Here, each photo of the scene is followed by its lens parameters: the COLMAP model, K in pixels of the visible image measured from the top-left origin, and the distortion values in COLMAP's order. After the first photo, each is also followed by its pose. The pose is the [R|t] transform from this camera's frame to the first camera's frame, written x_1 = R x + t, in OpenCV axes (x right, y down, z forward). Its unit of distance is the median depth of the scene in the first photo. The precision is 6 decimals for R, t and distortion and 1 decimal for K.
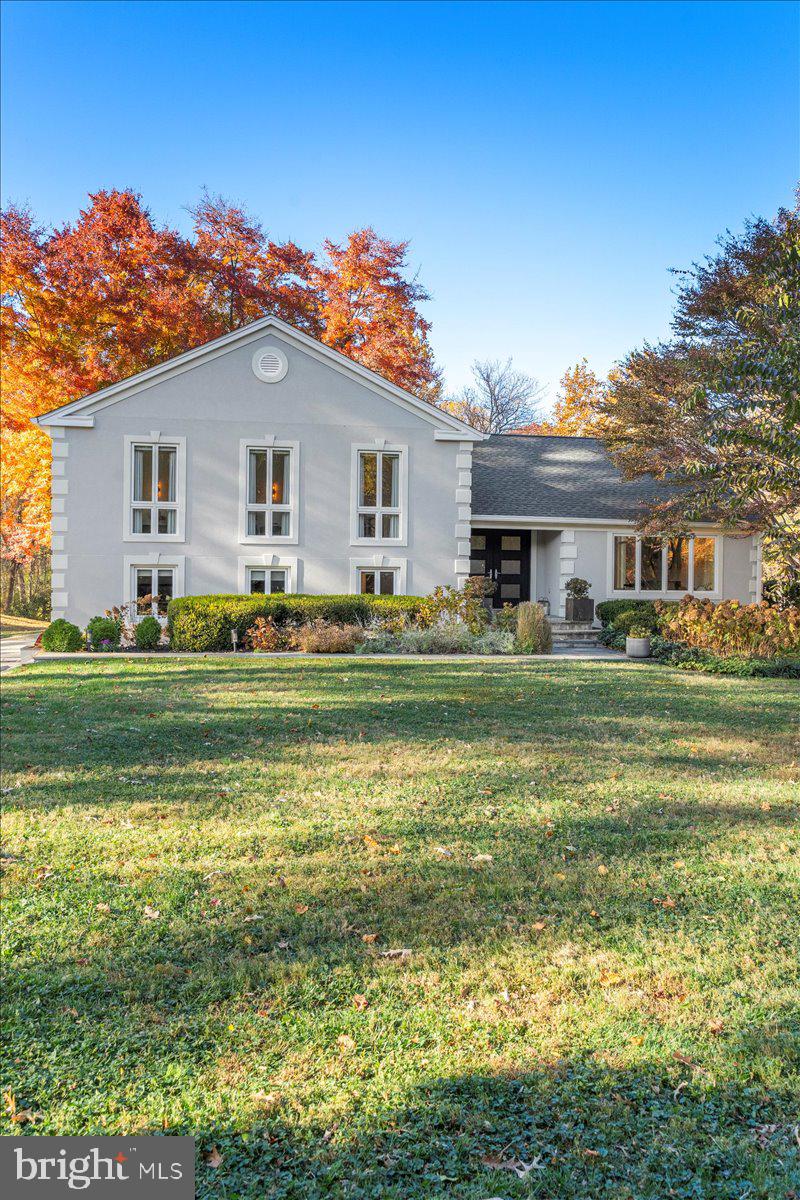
lens RADIAL K [[960.9, 0, 398.0], [0, 960.9, 576.9], [0, 0, 1]] dist [0.007288, -0.000818]
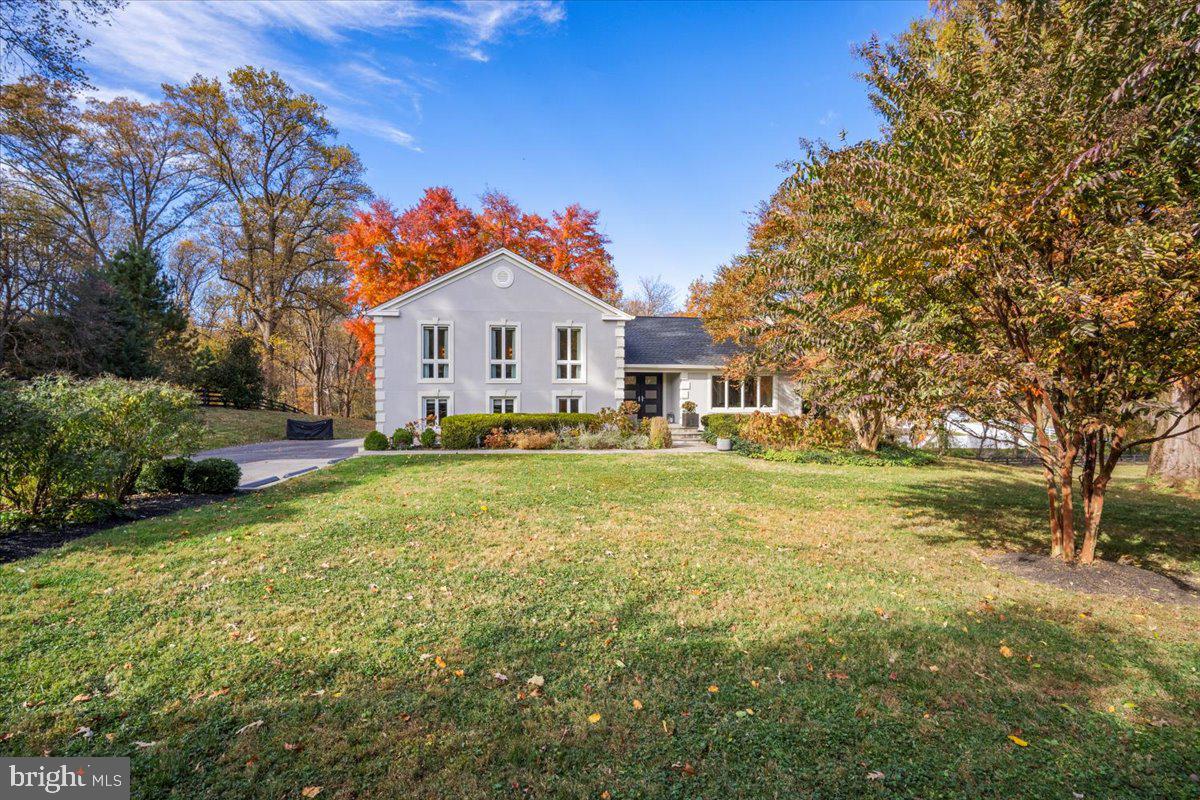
lens RADIAL K [[511.6, 0, 581.3], [0, 511.6, 399.9], [0, 0, 1]] dist [-0.000160, -0.000052]
pose [[0.998800, -0.010704, -0.047793, 0.043383], [0.011070, 0.999911, 0.007391, -0.010025], [0.047709, -0.007911, 0.998830, 0.106854]]
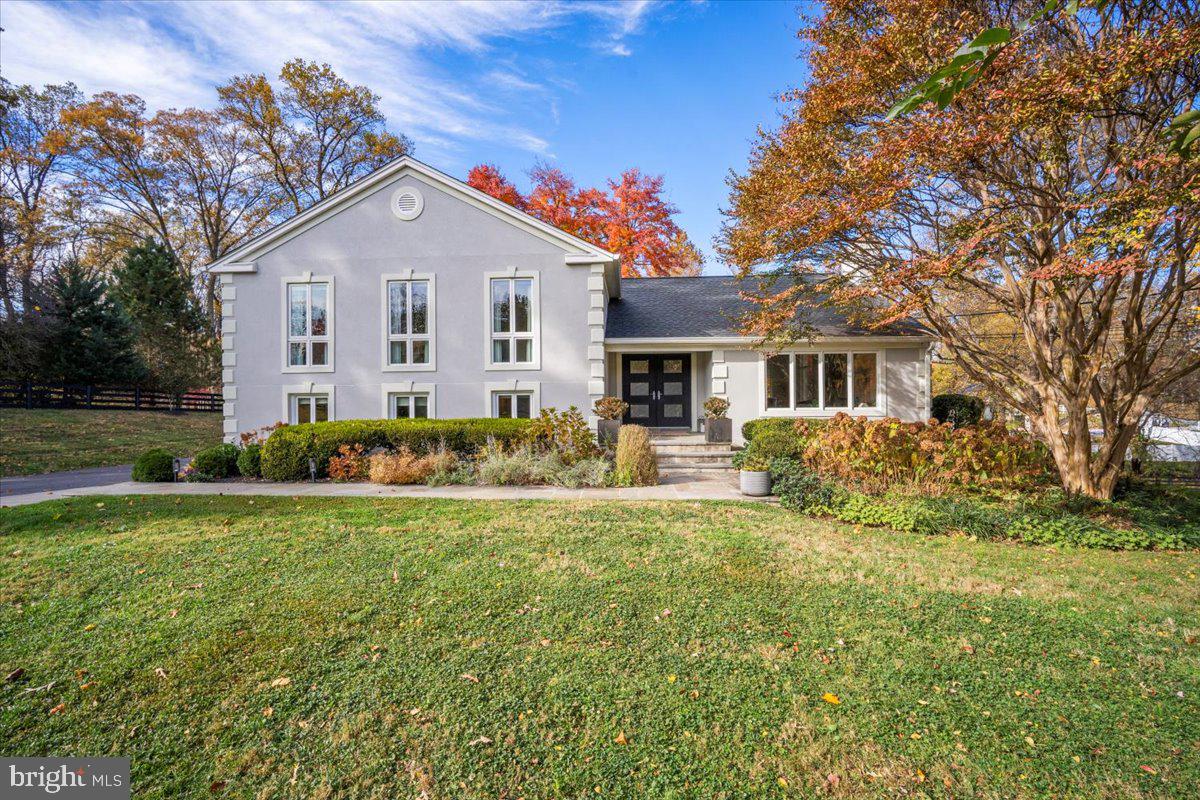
lens RADIAL K [[505.5, 0, 600.0], [0, 505.5, 400.0], [0, 0, 1]] dist [-0.002055, -0.000044]
pose [[0.974297, -0.020542, -0.224330, 0.191154], [0.020289, 0.999788, -0.003432, 0.003649], [0.224353, -0.001208, 0.974507, 0.490521]]
